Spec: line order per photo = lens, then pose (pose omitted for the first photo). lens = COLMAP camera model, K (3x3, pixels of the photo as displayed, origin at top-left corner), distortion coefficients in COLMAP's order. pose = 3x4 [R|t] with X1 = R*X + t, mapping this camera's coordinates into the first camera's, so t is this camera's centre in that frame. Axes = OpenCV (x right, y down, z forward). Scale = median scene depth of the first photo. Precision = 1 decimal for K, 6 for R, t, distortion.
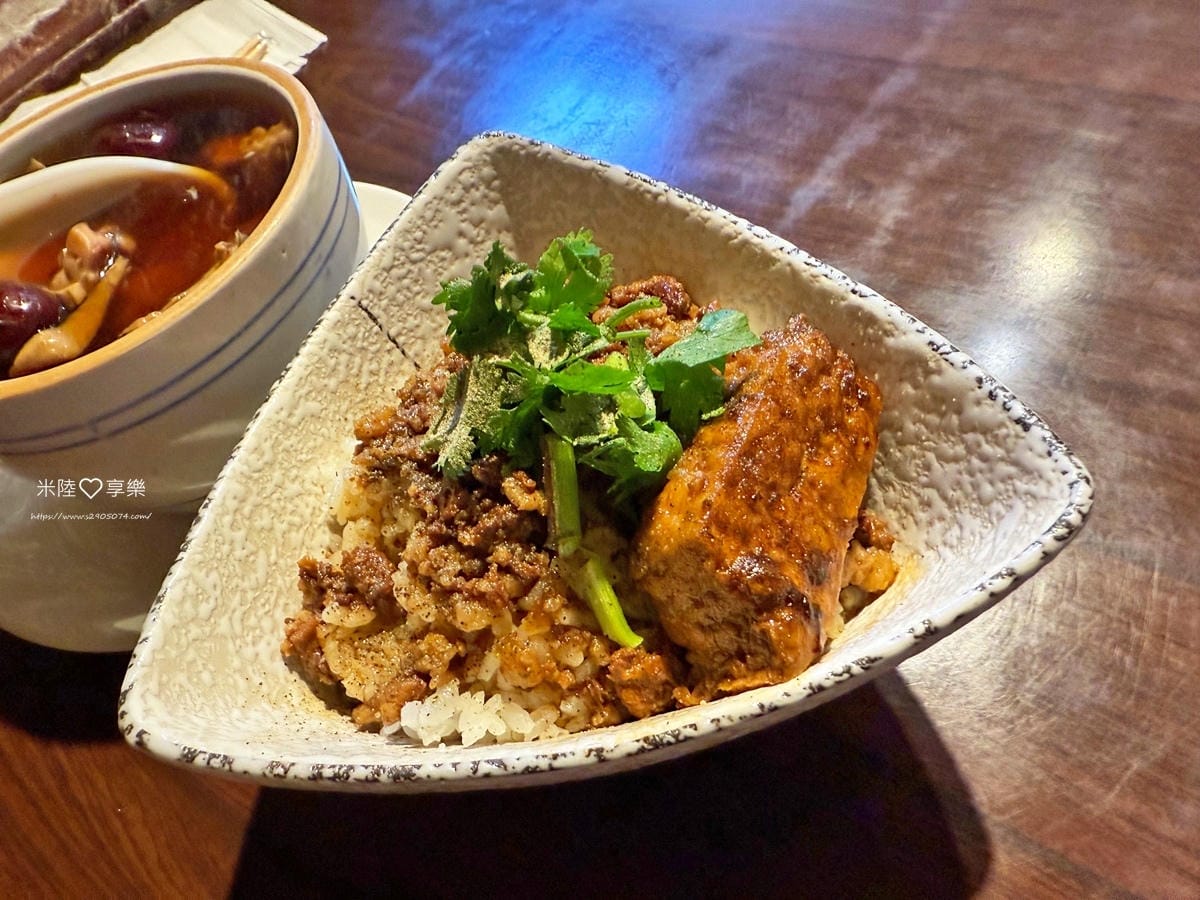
lens RADIAL K [[834.9, 0, 610.3], [0, 834.9, 456.3], [0, 0, 1]] dist [0.010006, -0.036512]
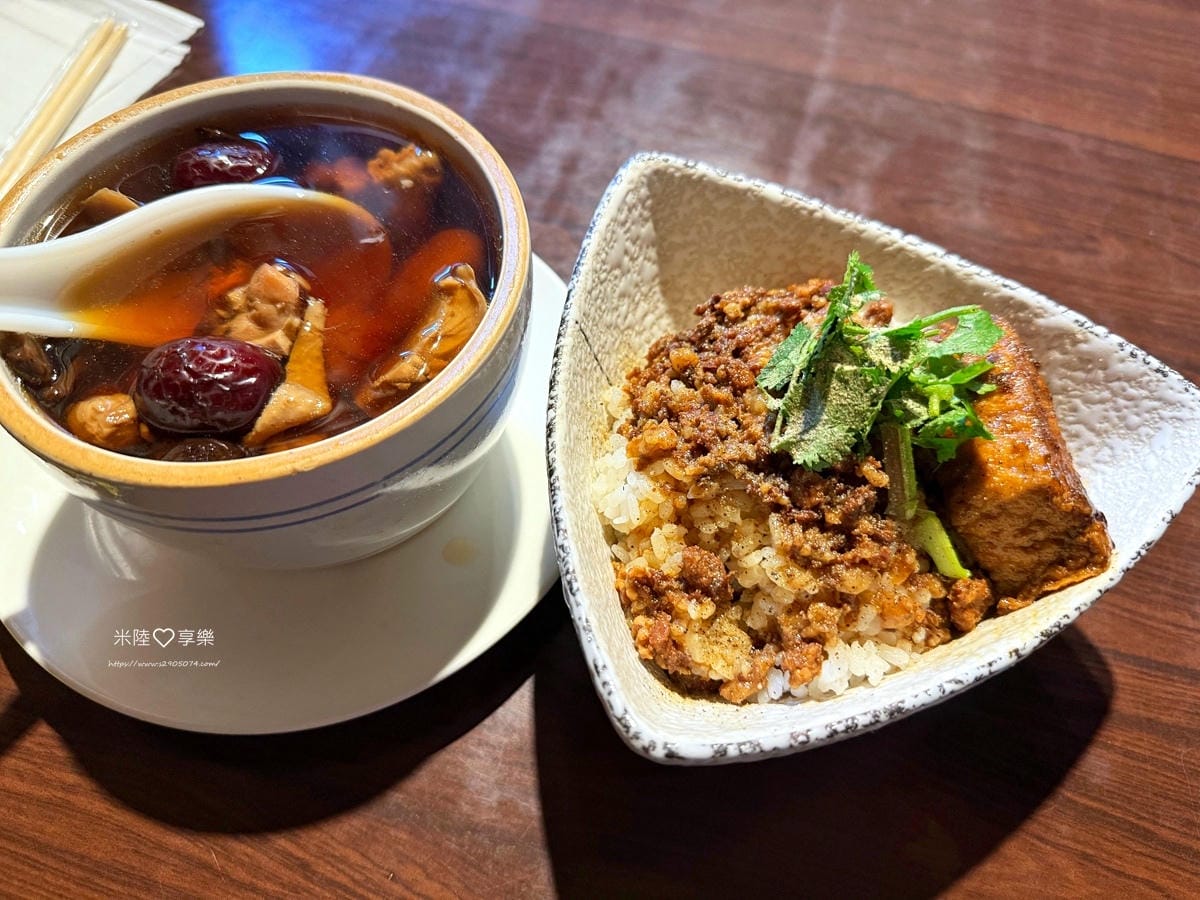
lens RADIAL K [[834.9, 0, 545.3], [0, 834.9, 473.6], [0, 0, 1]] dist [0.010006, -0.036512]
pose [[0.909970, -0.160552, 0.382332, -0.975510], [0.137266, 0.986651, 0.087623, -0.124961], [-0.391296, -0.027253, 0.919861, 0.061642]]
